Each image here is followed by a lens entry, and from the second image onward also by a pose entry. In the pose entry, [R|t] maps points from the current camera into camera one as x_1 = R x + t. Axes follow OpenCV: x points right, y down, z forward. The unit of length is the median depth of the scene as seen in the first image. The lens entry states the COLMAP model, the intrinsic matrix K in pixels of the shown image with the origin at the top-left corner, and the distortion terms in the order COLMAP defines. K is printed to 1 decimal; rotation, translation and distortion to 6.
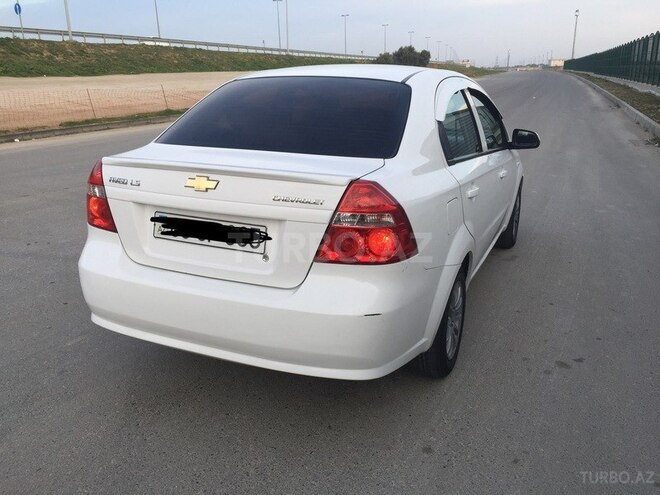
lens RADIAL K [[557.8, 0, 330.0], [0, 557.8, 247.5], [0, 0, 1]] dist [0.079083, -0.101343]
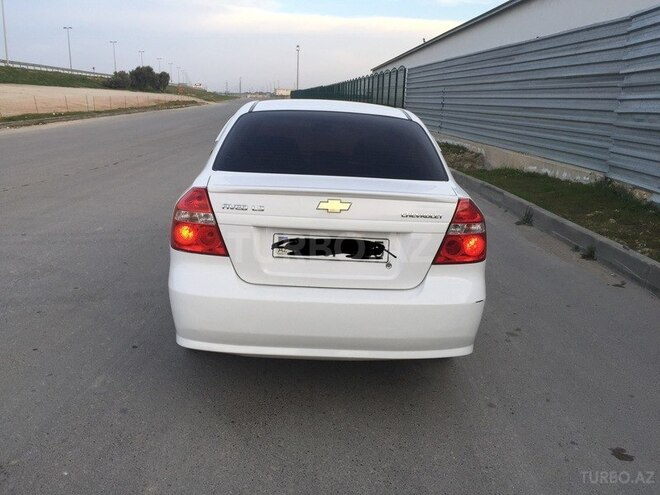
lens RADIAL K [[557.8, 0, 330.0], [0, 557.8, 247.5], [0, 0, 1]] dist [0.079083, -0.101343]
pose [[0.902641, -0.069144, 0.424804, -0.700378], [0.085230, 0.996181, -0.018956, -0.007685], [-0.421871, 0.053316, 0.905087, -0.030276]]
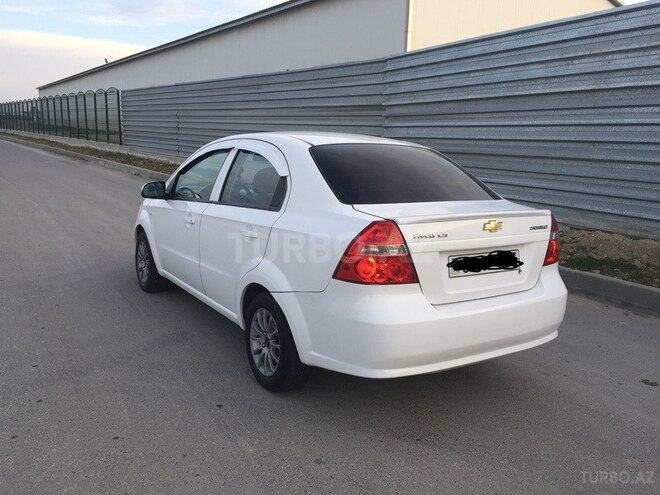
lens RADIAL K [[557.8, 0, 330.0], [0, 557.8, 247.5], [0, 0, 1]] dist [0.079083, -0.101343]
pose [[0.554016, -0.140673, 0.820535, -1.487774], [0.212310, 0.976904, 0.024132, -0.171795], [-0.804979, 0.160838, 0.571087, 0.532042]]
